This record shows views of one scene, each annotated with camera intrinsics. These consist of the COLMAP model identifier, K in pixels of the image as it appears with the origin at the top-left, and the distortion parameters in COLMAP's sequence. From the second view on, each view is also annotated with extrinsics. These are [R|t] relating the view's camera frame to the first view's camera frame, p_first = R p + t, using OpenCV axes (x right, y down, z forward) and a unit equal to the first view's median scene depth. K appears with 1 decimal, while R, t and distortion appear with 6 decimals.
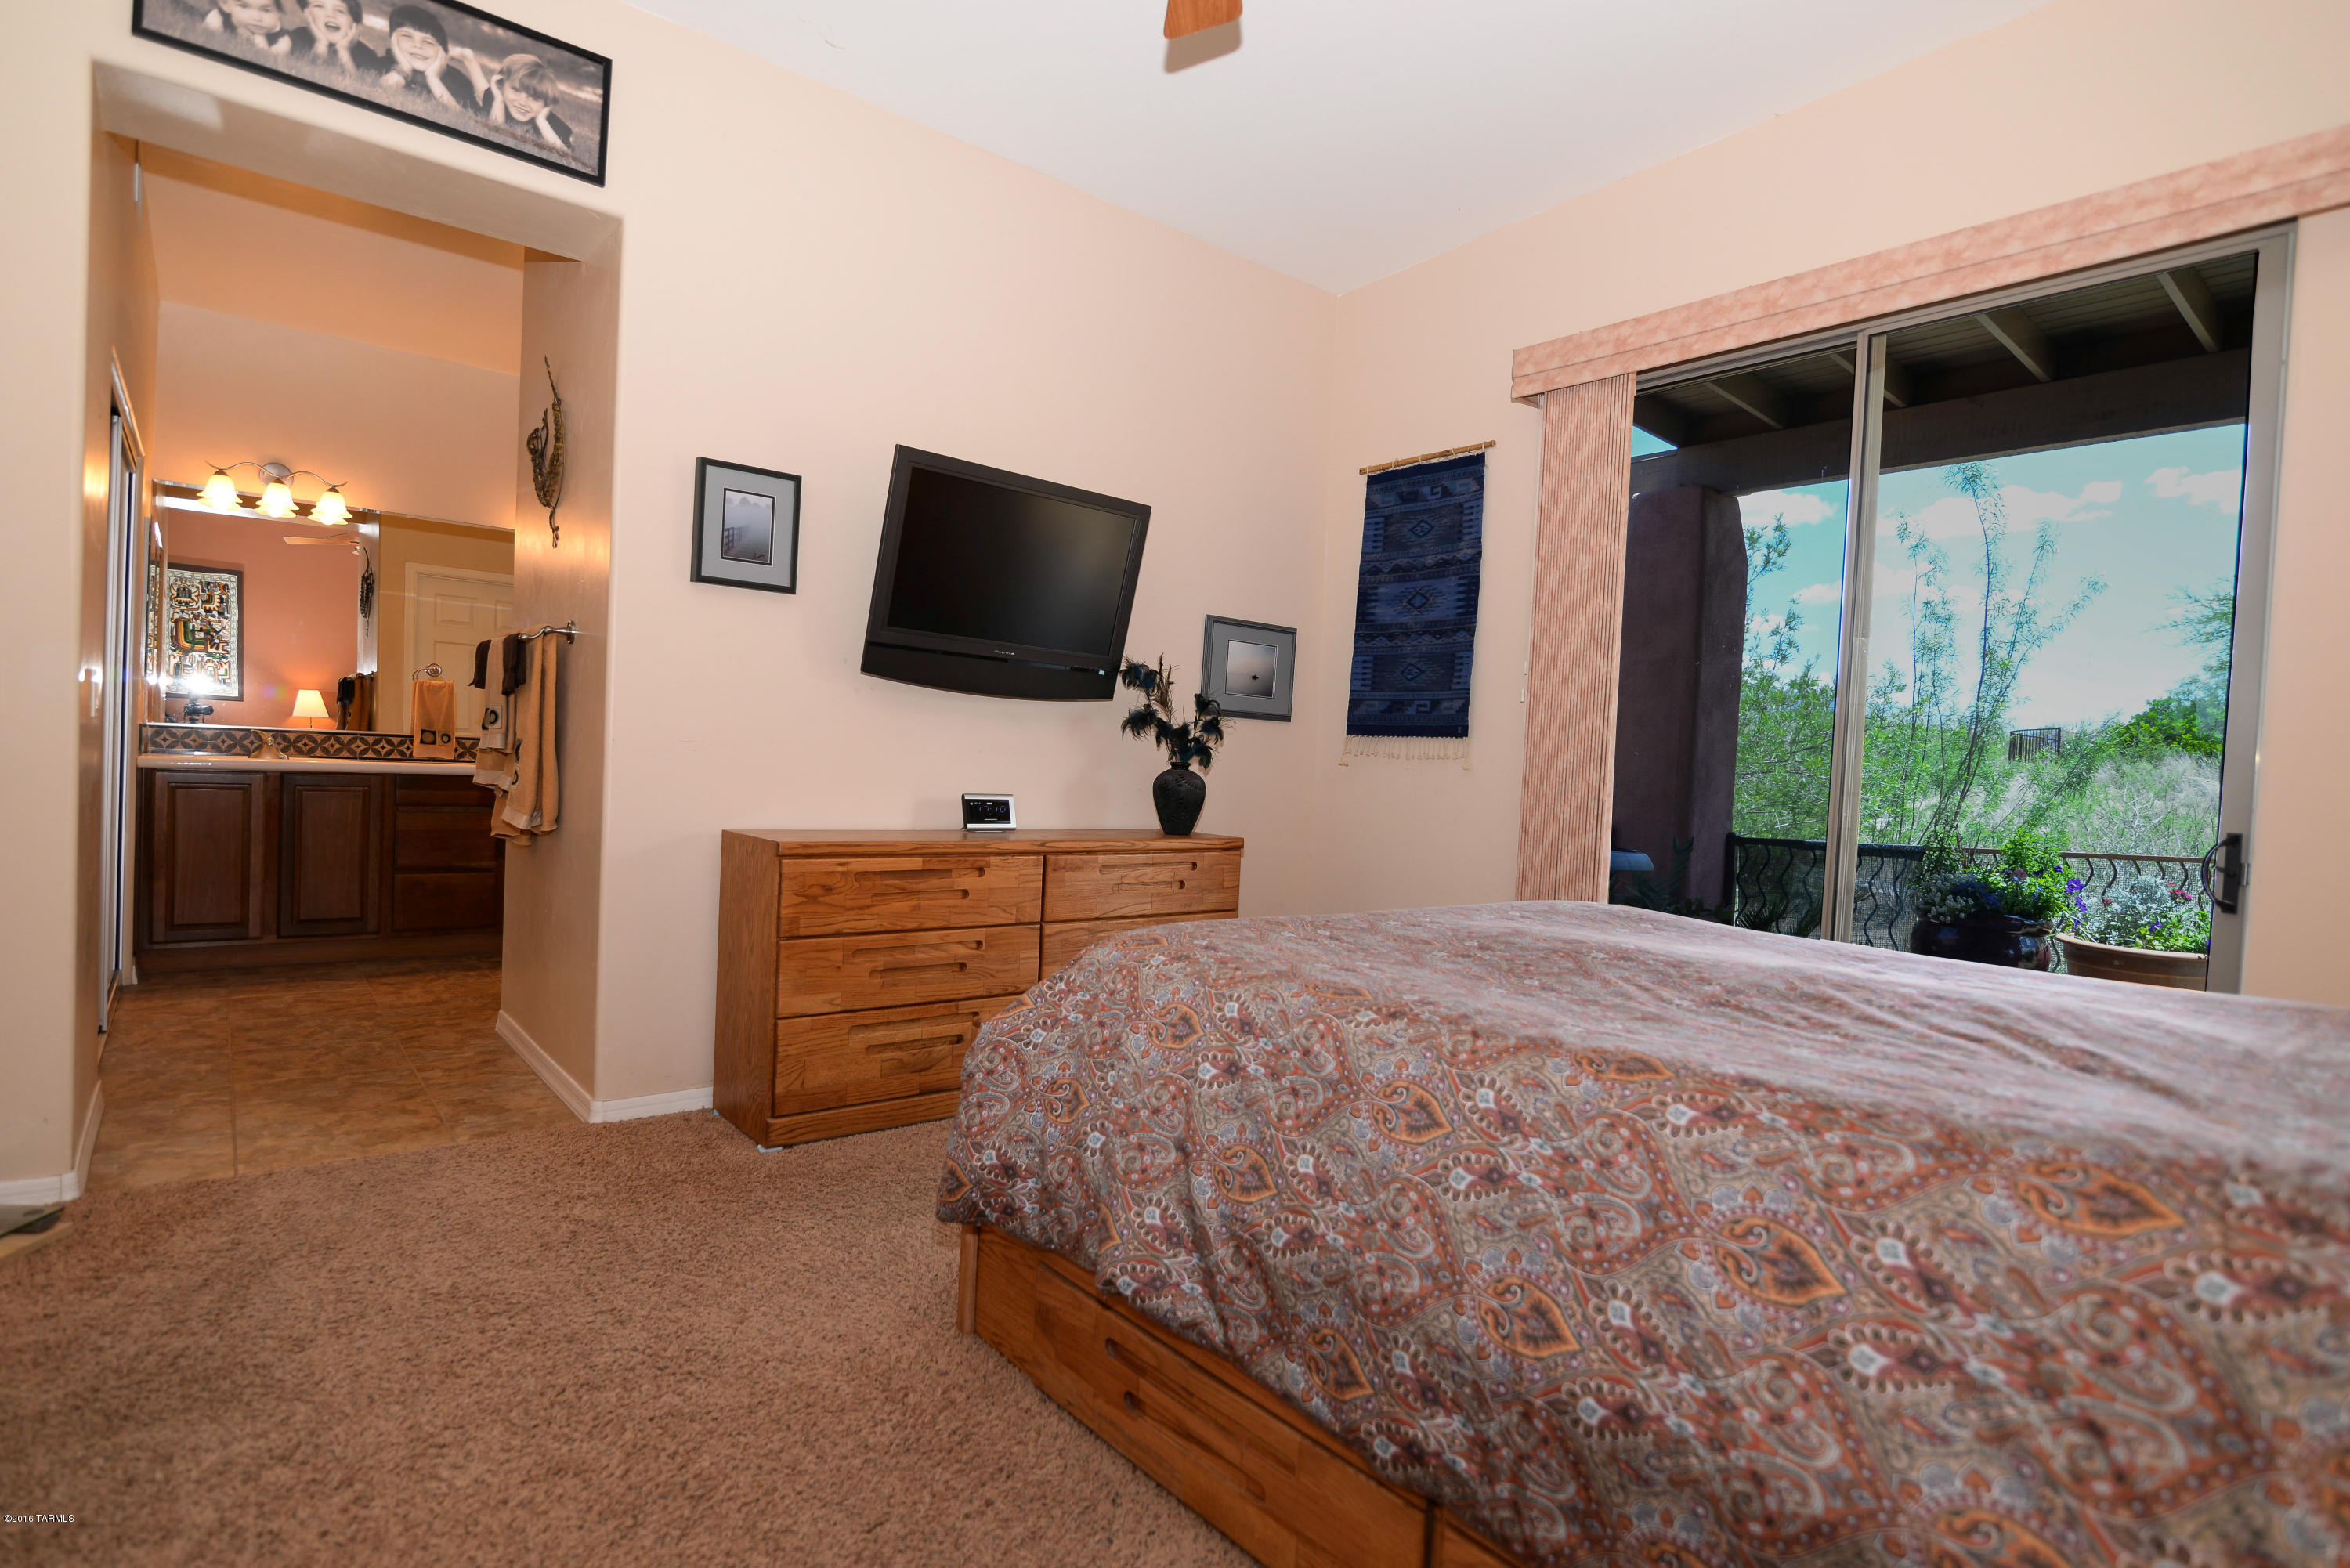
lens RADIAL K [[1192.8, 0, 1252.4], [0, 1192.8, 788.5], [0, 0, 1]] dist [-0.000108, -0.011977]
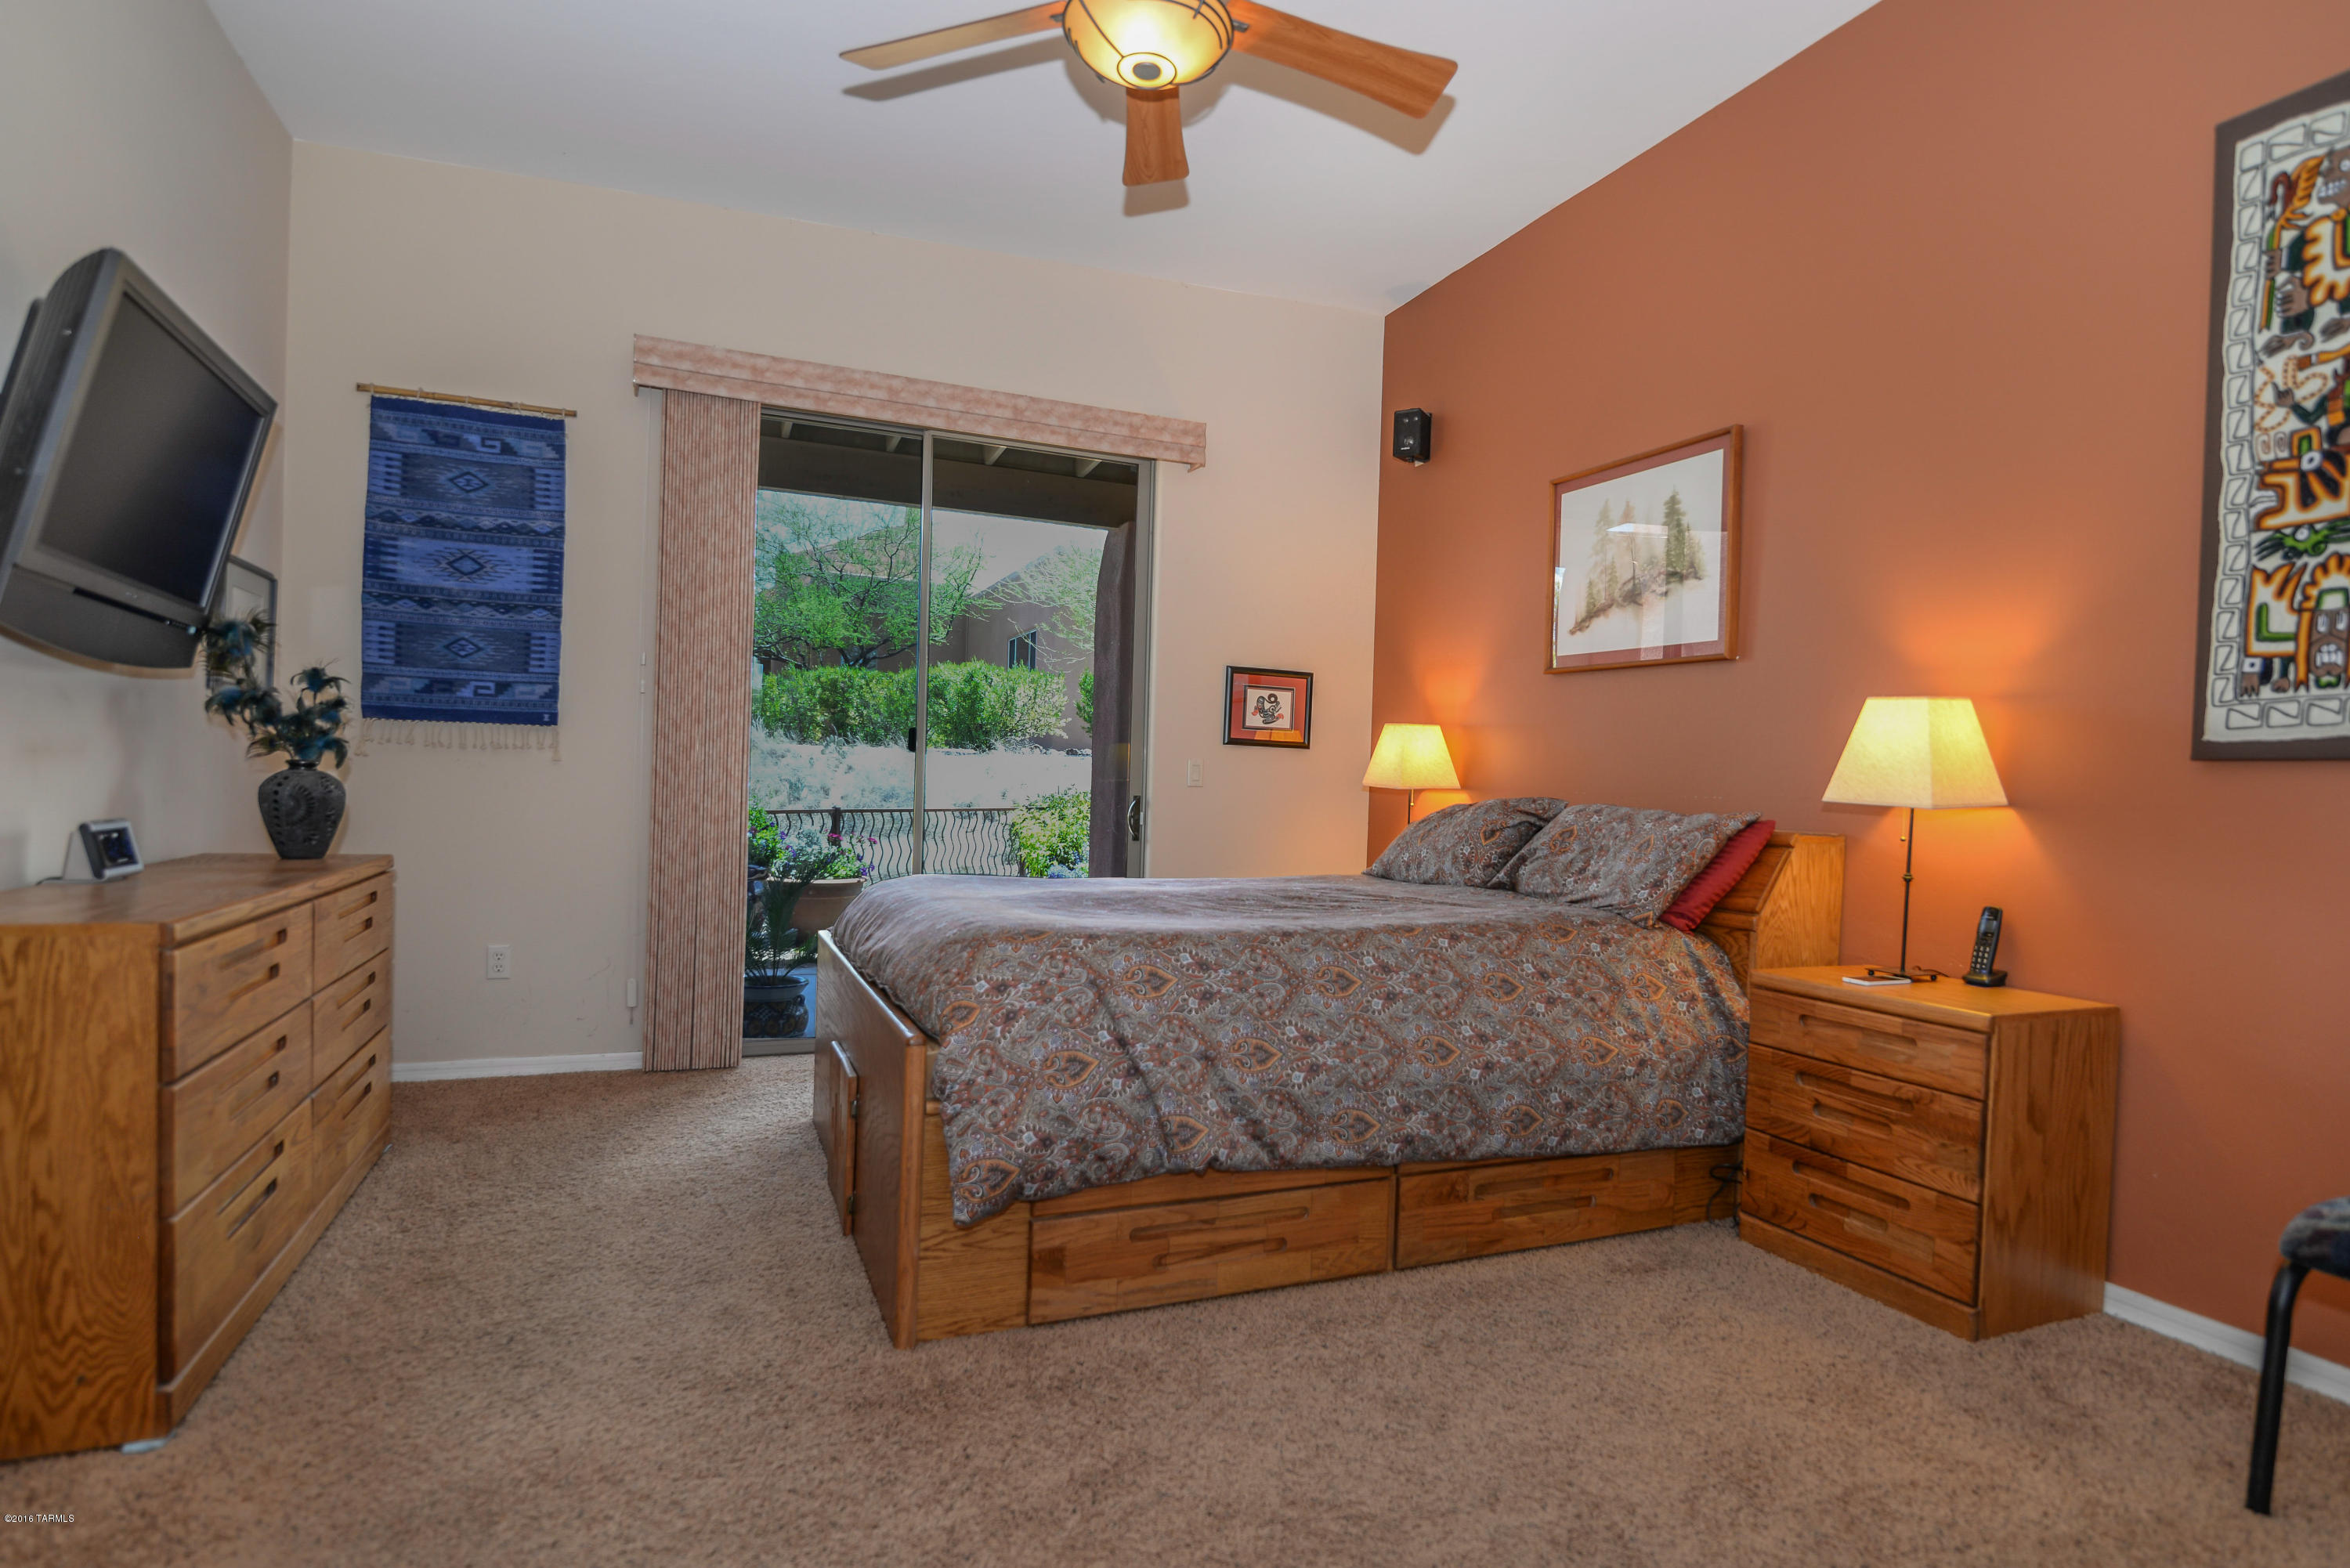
lens RADIAL K [[1192.8, 0, 1252.4], [0, 1192.8, 788.5], [0, 0, 1]] dist [-0.000108, -0.011977]
pose [[0.288546, -0.041880, 0.956550, -0.553173], [0.004325, 0.999090, 0.042438, -0.031181], [-0.957456, -0.008109, 0.288465, 0.213901]]
